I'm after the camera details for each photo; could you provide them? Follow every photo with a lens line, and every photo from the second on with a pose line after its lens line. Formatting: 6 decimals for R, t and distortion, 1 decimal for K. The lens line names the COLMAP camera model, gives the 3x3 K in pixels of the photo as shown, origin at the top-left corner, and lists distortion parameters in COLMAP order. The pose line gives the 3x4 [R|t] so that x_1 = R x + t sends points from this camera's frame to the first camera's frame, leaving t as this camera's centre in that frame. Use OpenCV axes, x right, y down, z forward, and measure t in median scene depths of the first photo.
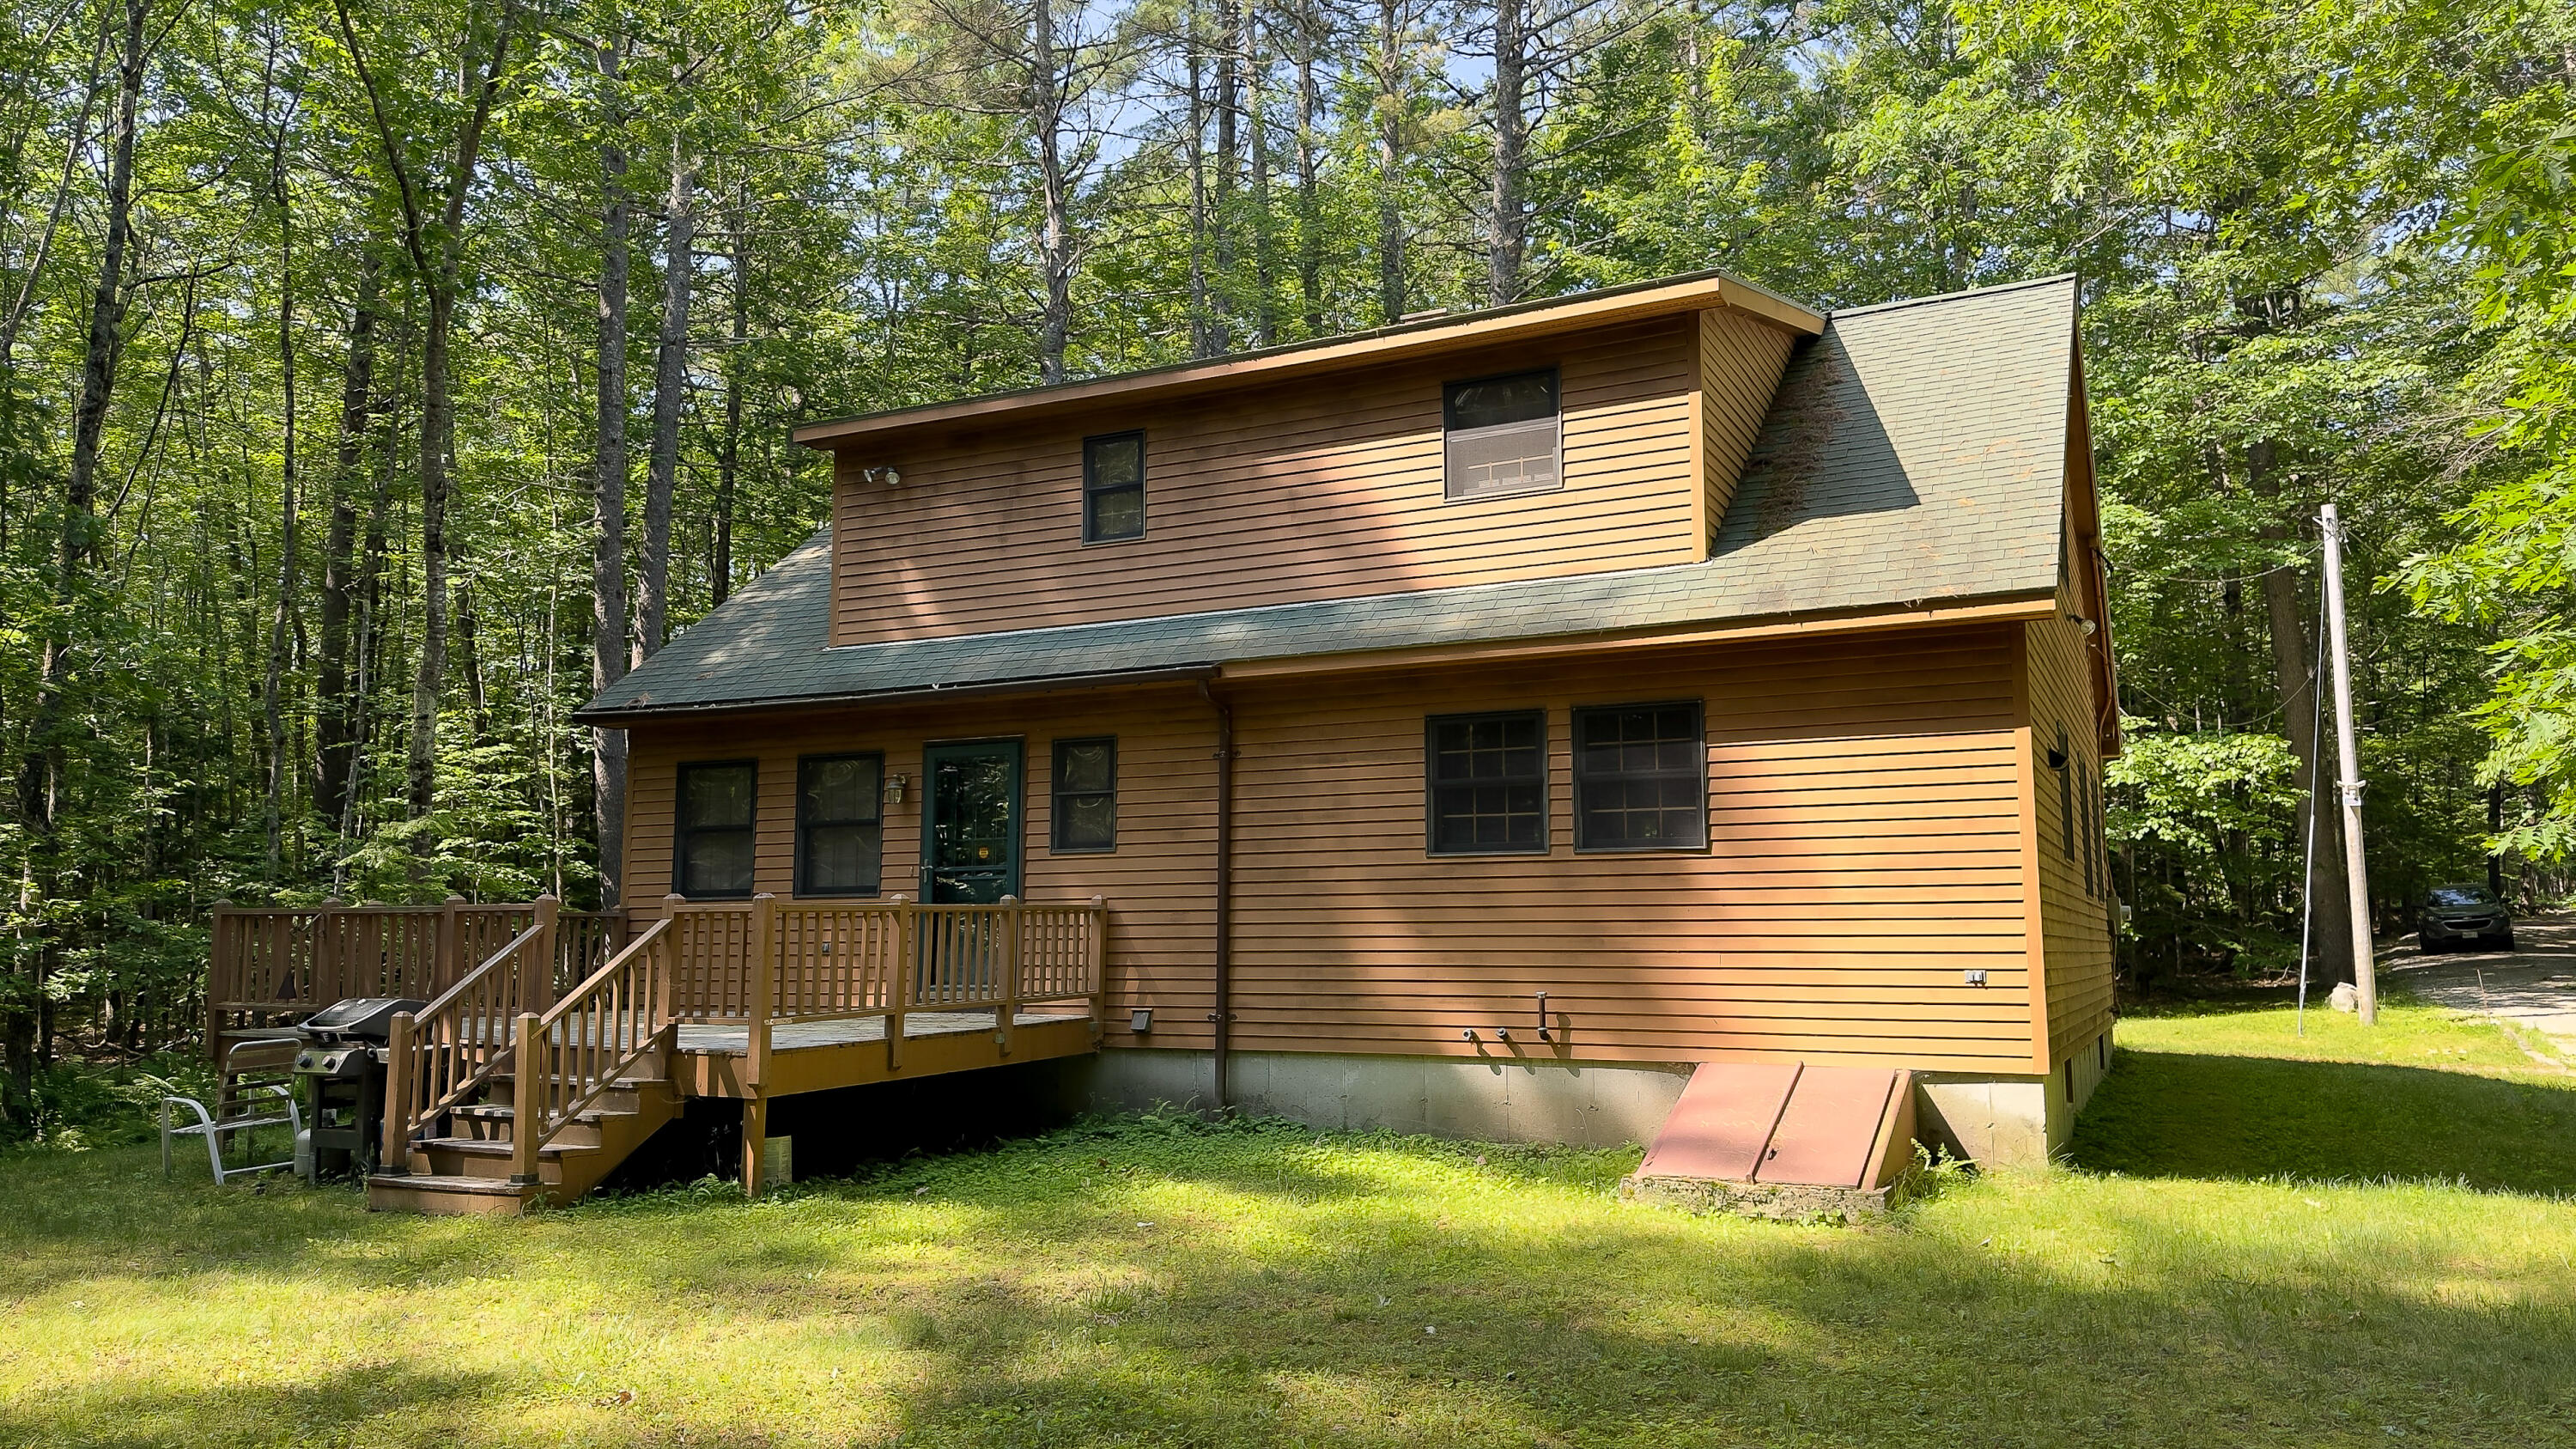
lens RADIAL K [[1852.7, 0, 1301.6], [0, 1852.7, 710.6], [0, 0, 1]] dist [-0.007193, -0.021309]
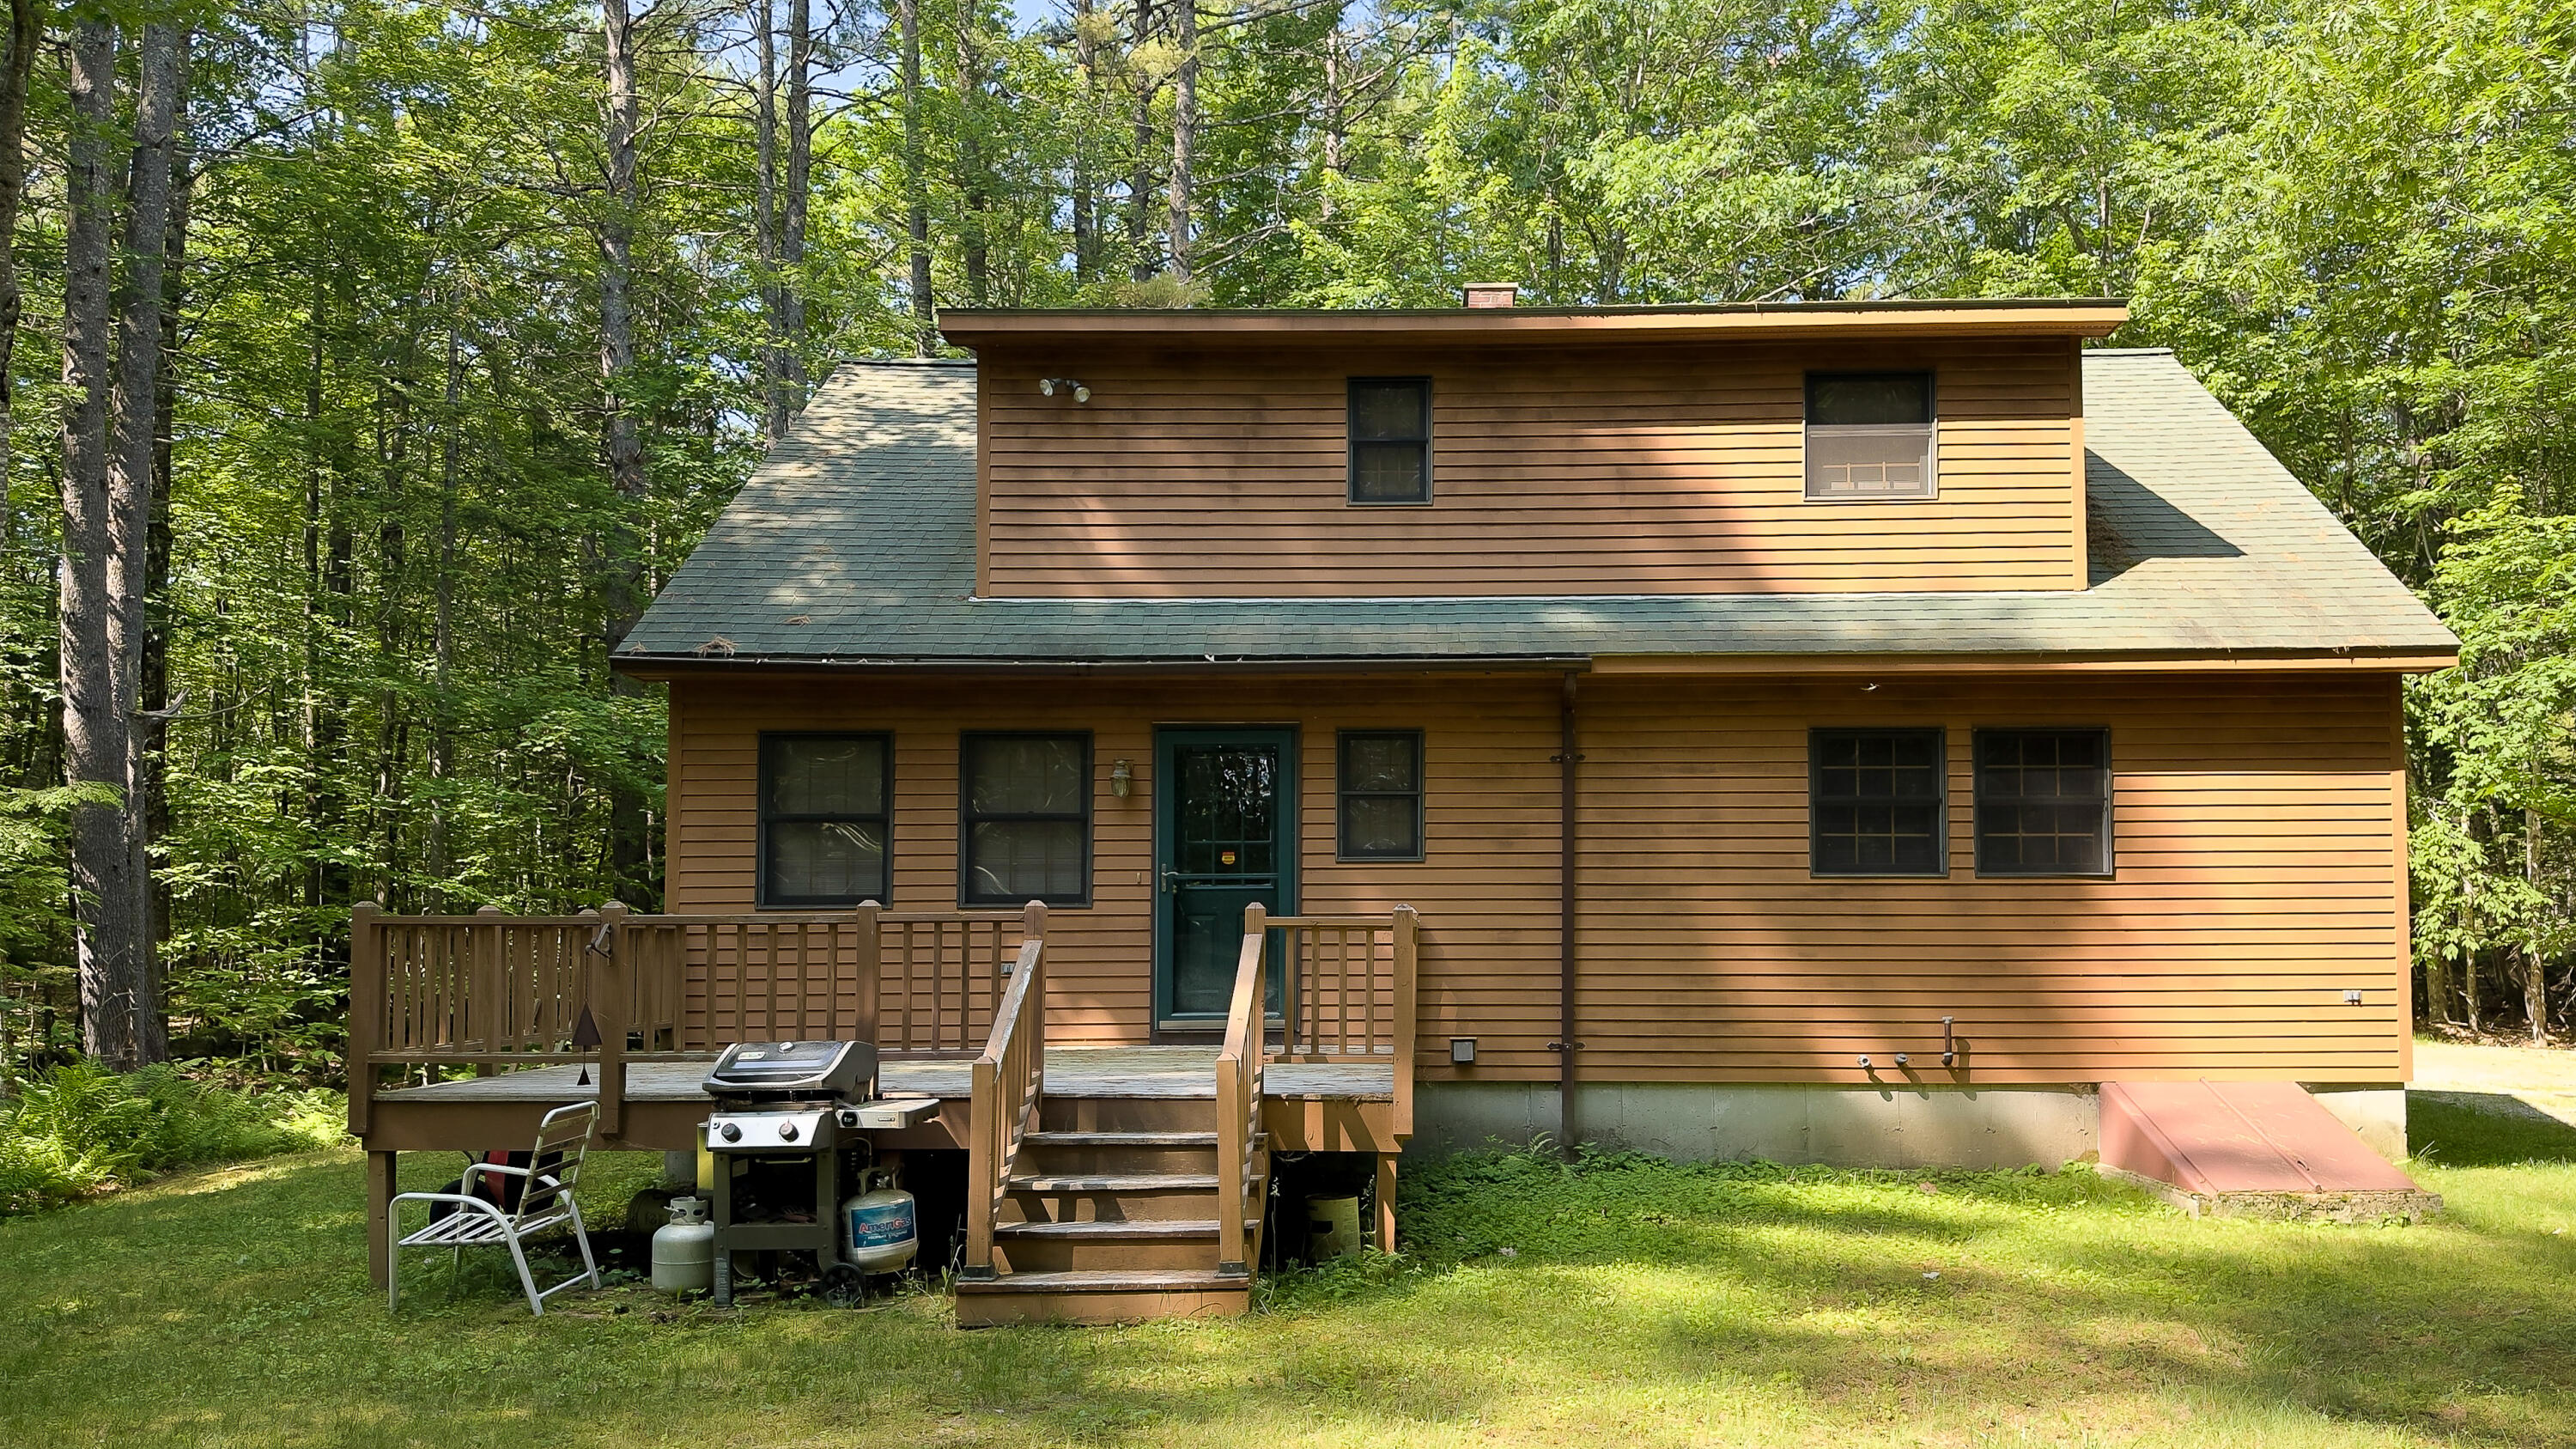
lens RADIAL K [[1852.7, 0, 1273.5], [0, 1852.7, 909.5], [0, 0, 1]] dist [-0.007193, -0.021309]
pose [[0.907544, 0.018172, 0.419564, -0.556414], [-0.056685, 0.995221, 0.079509, 0.034350], [-0.416114, -0.095941, 0.904237, 0.242273]]
